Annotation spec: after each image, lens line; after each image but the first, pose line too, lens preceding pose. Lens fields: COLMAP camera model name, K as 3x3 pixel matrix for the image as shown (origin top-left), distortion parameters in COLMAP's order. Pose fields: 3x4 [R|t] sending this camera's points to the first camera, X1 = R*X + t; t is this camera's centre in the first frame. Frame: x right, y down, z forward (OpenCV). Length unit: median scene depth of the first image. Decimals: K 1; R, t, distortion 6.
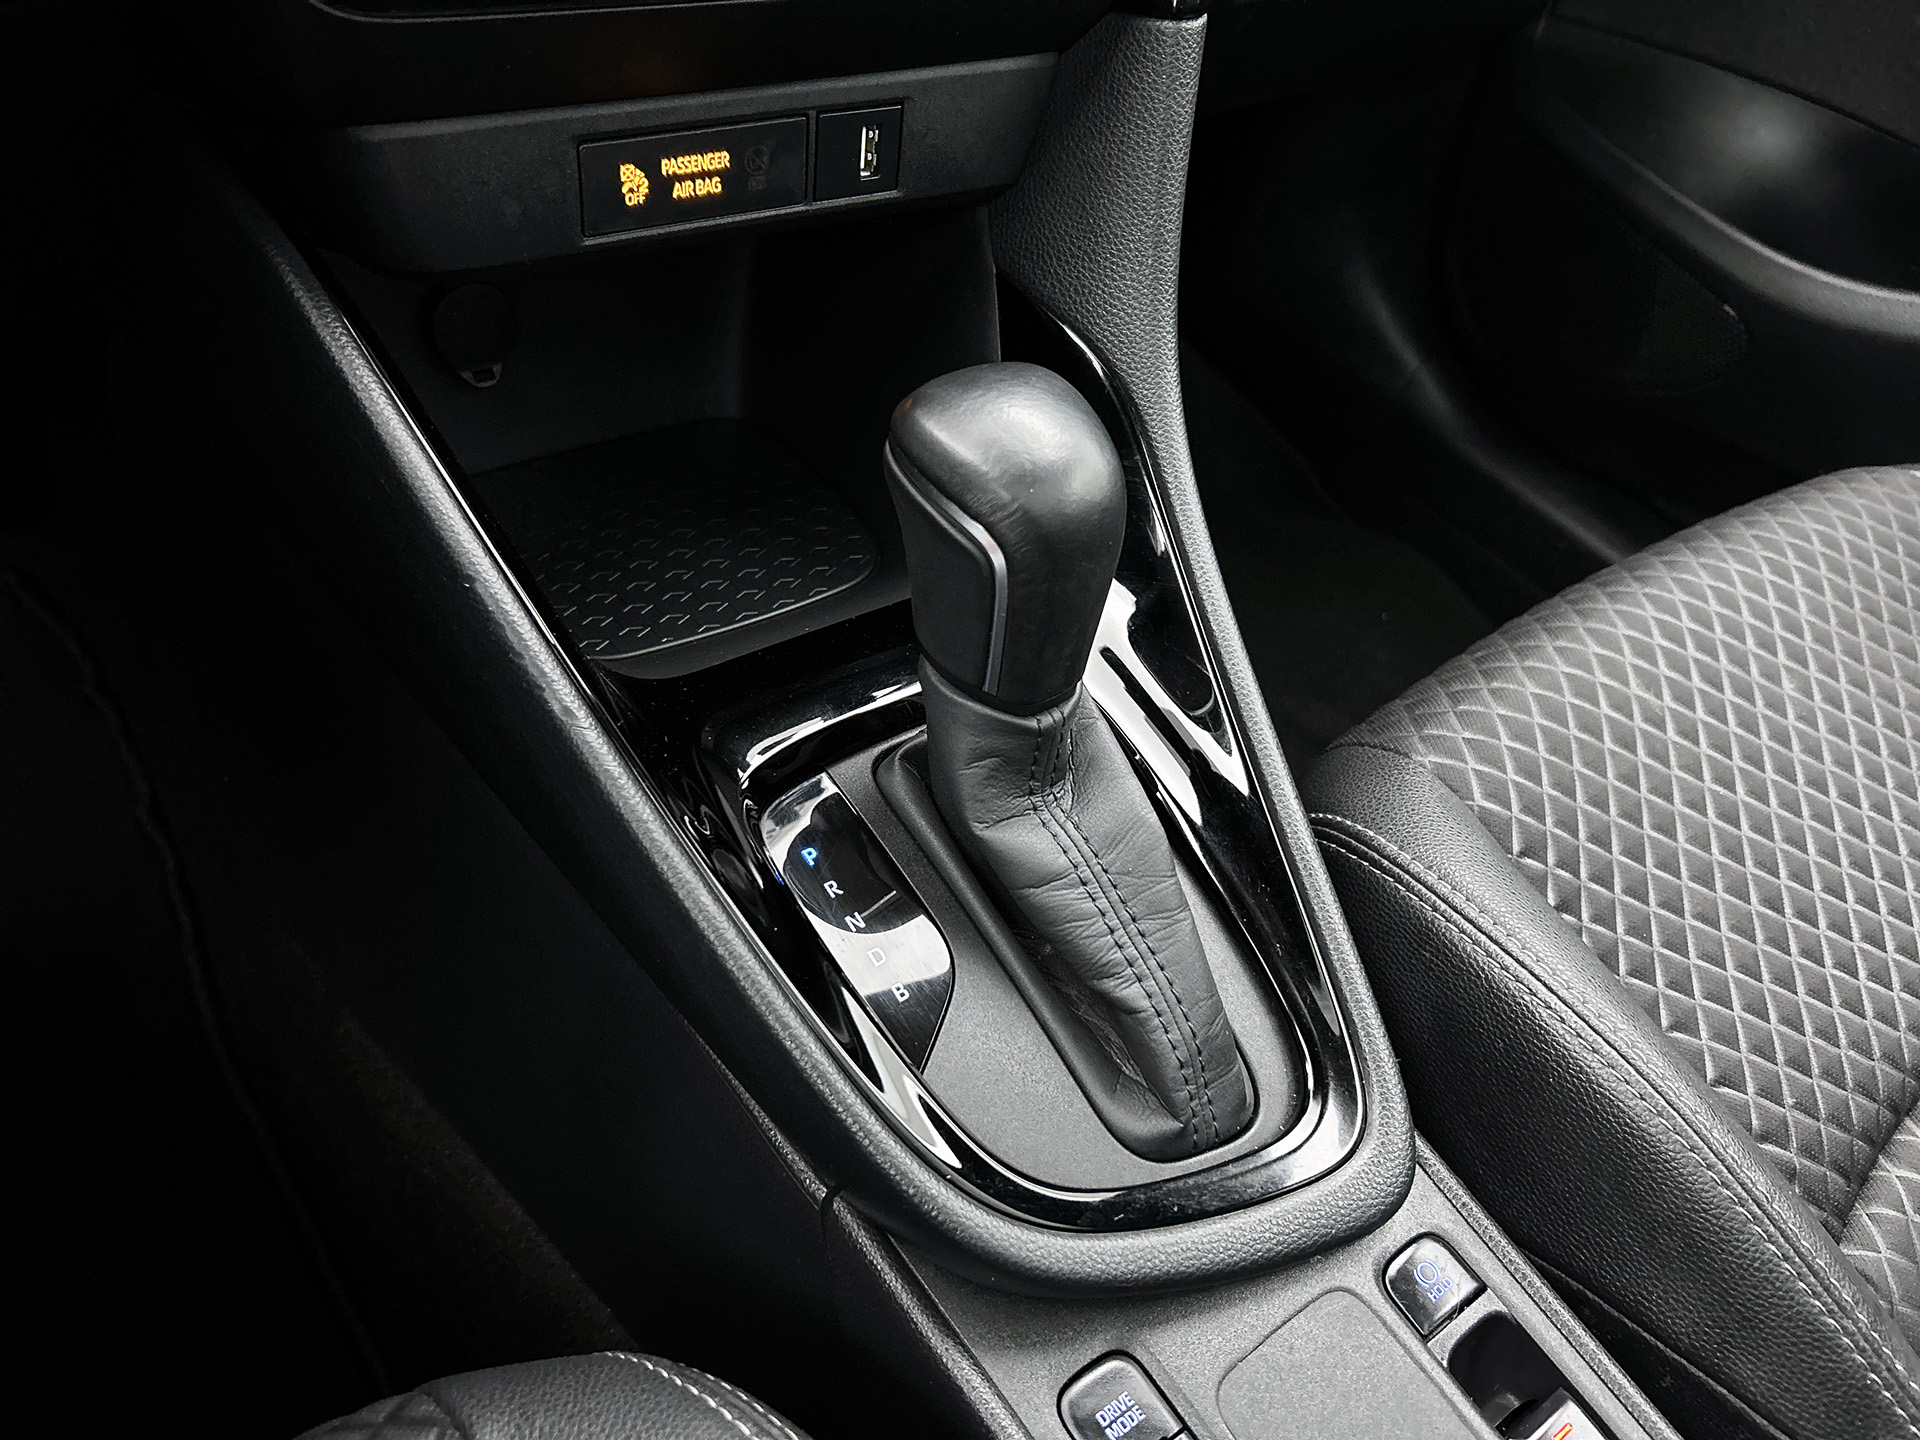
lens RADIAL K [[1490.3, 0, 960.0], [0, 1490.3, 720.0], [0, 0, 1]] dist [-0.001185, 0.003519]
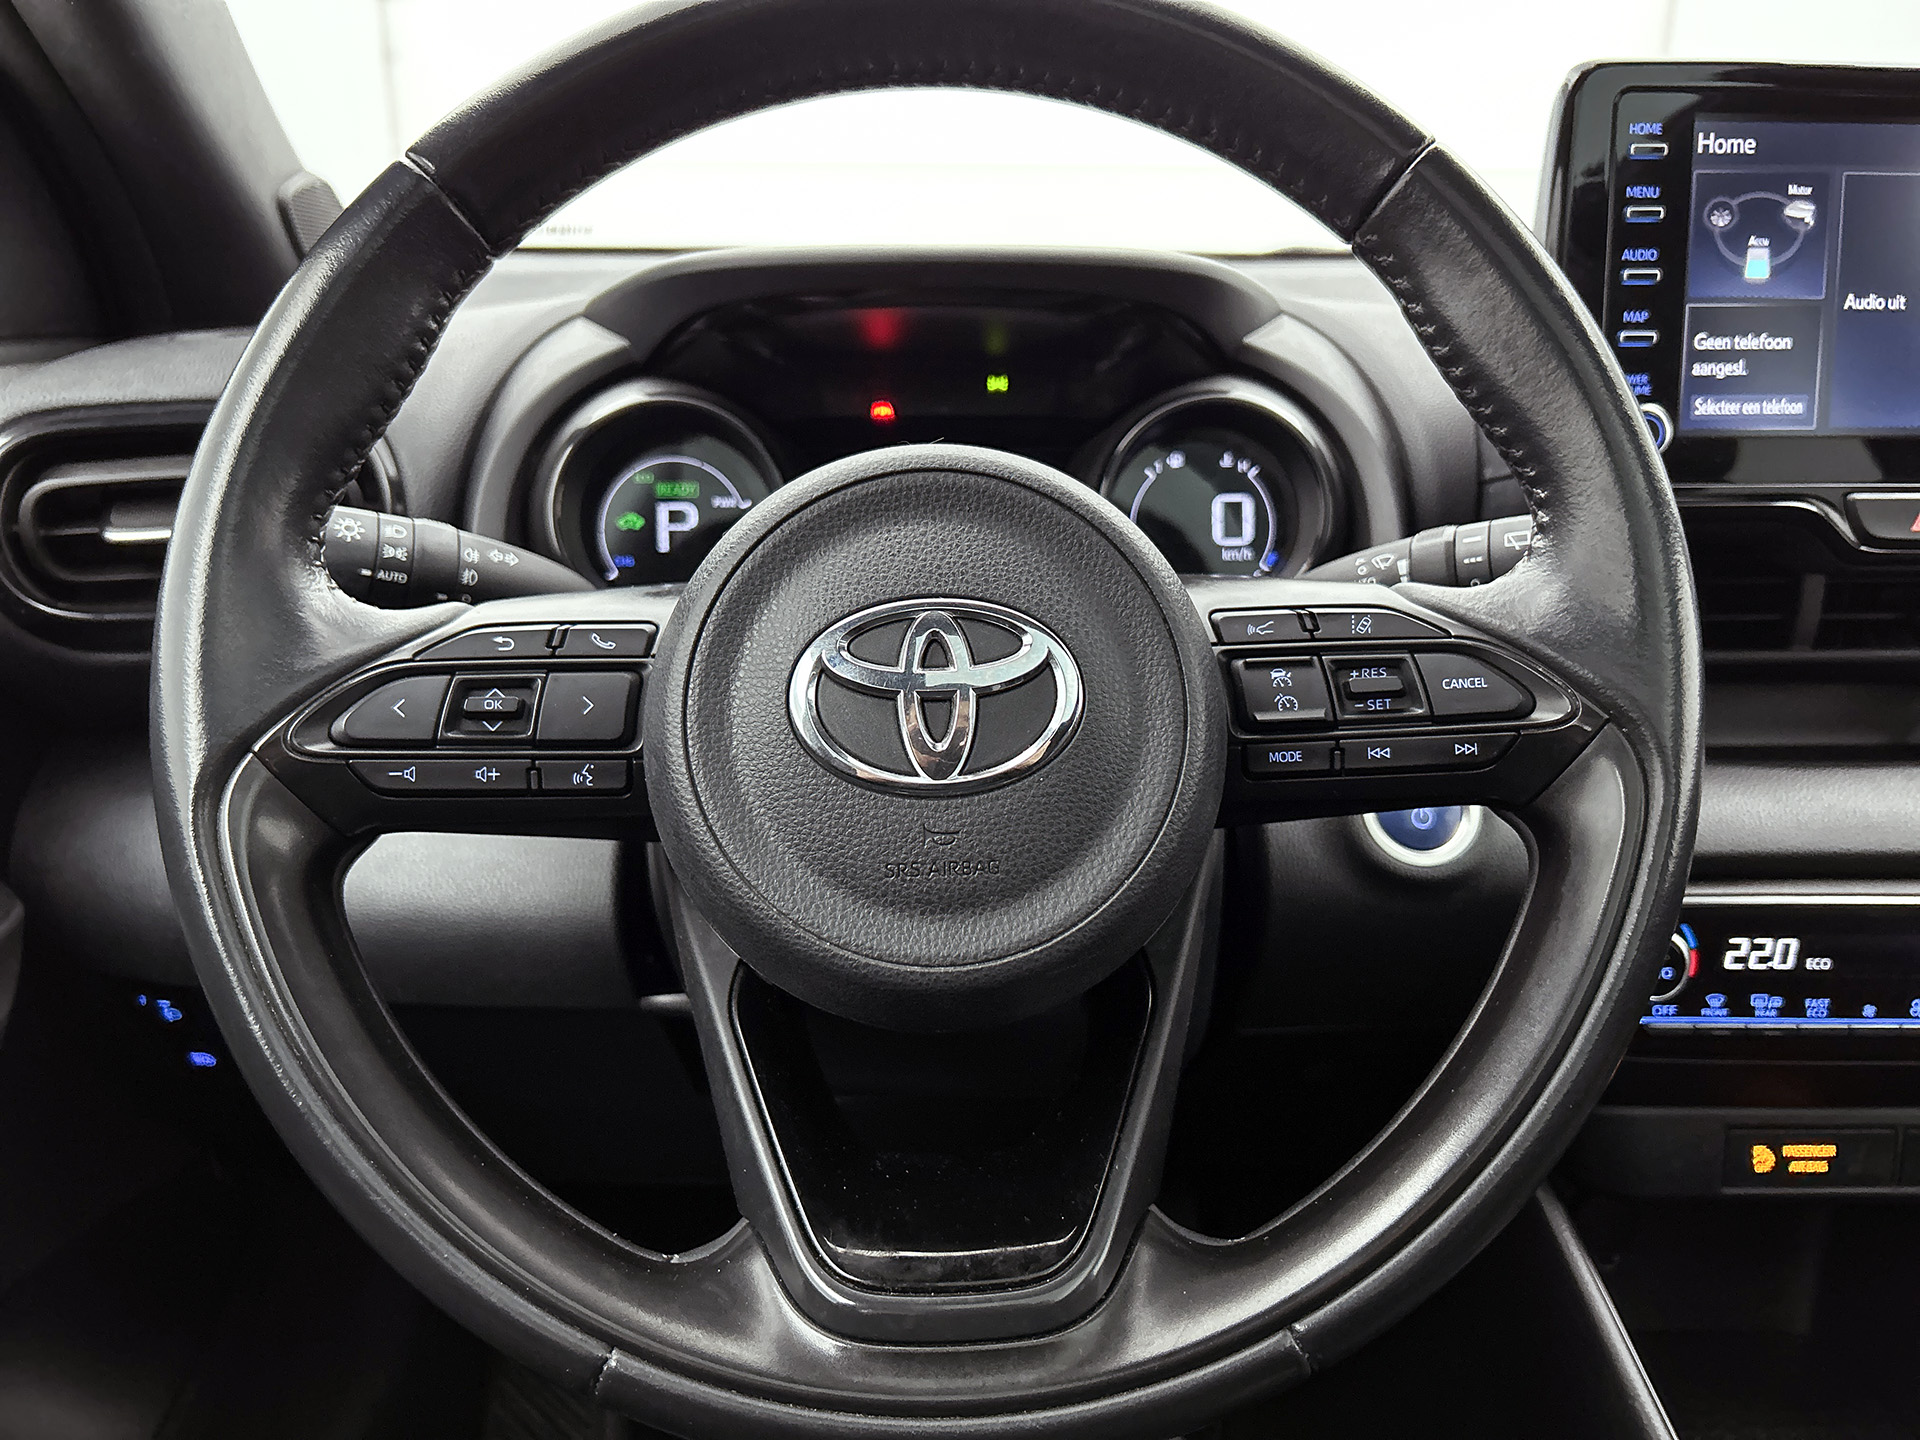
lens RADIAL K [[1493.2, 0, 960.0], [0, 1493.2, 720.0], [0, 0, 1]] dist [0.055044, -0.089210]
pose [[0.809731, -0.005667, -0.586774, 0.019476], [-0.308078, 0.846950, -0.433318, 0.165859], [0.499424, 0.531643, 0.684055, -0.649095]]
